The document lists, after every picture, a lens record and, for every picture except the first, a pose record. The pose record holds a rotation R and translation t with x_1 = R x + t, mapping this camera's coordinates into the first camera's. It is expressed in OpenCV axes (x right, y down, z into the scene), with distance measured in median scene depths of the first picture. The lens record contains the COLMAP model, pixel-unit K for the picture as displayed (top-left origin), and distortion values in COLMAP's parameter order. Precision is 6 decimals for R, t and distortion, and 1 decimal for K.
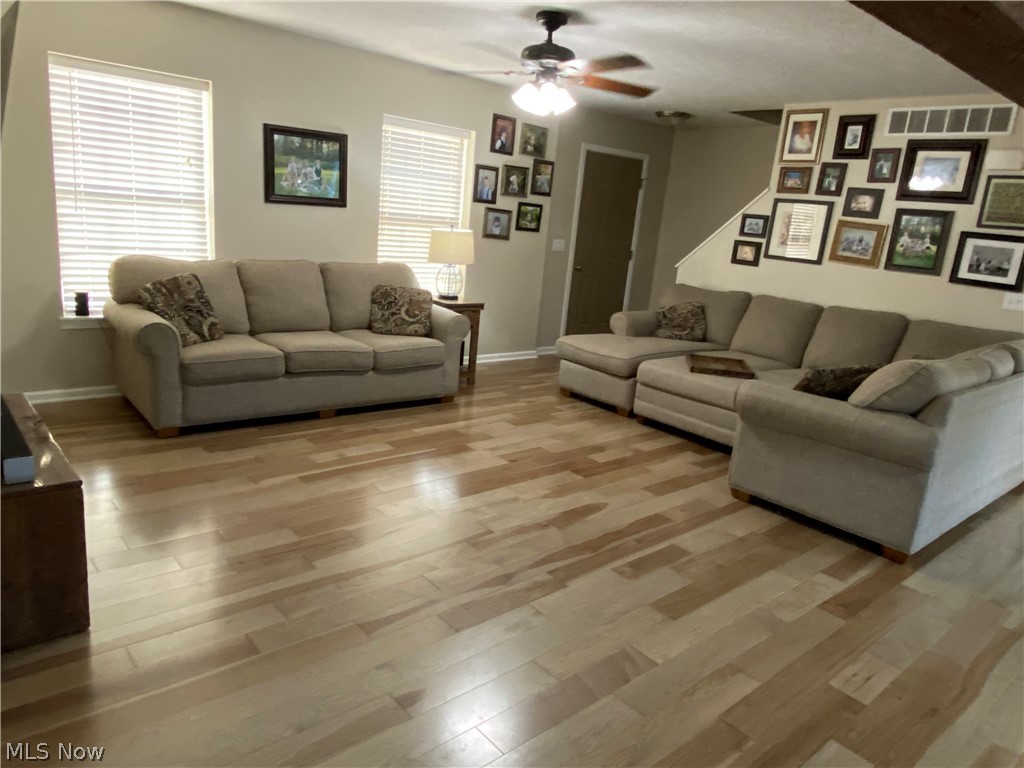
lens RADIAL K [[700.2, 0, 512.0], [0, 700.2, 384.0], [0, 0, 1]] dist [0.021589, -0.005921]
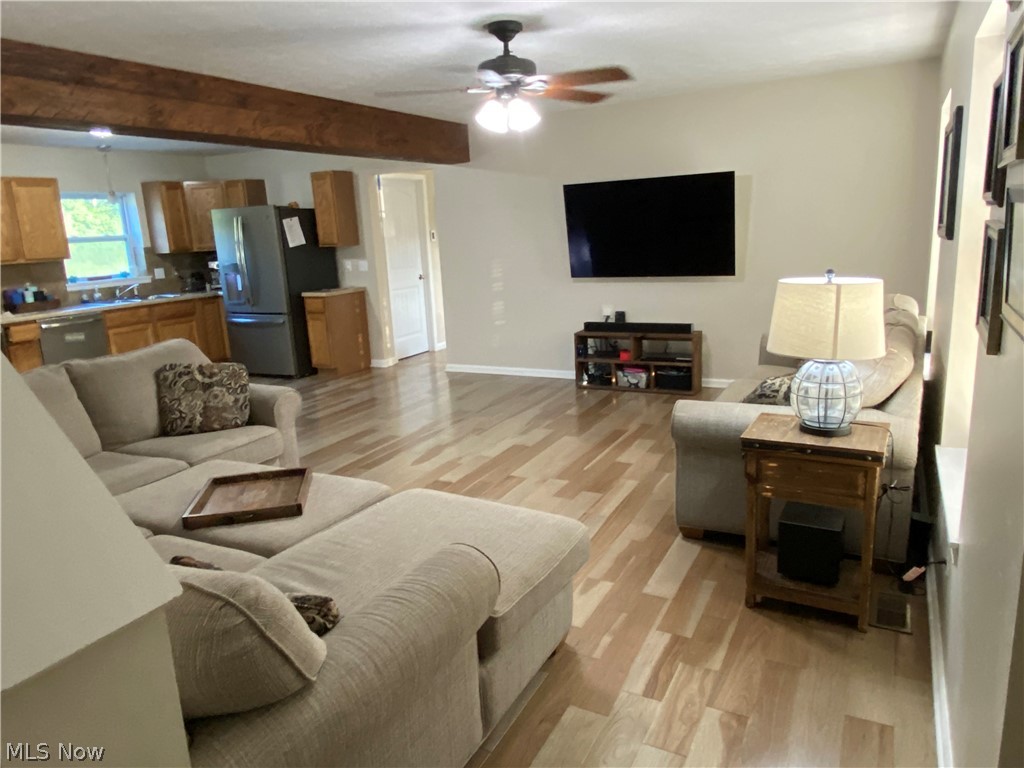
lens RADIAL K [[700.2, 0, 512.0], [0, 700.2, 384.0], [0, 0, 1]] dist [0.021589, -0.005921]
pose [[-0.935172, 0.027914, -0.353093, 0.388931], [-0.122957, 0.909310, 0.397539, -0.462941], [0.332168, 0.415183, -0.846928, 1.986006]]
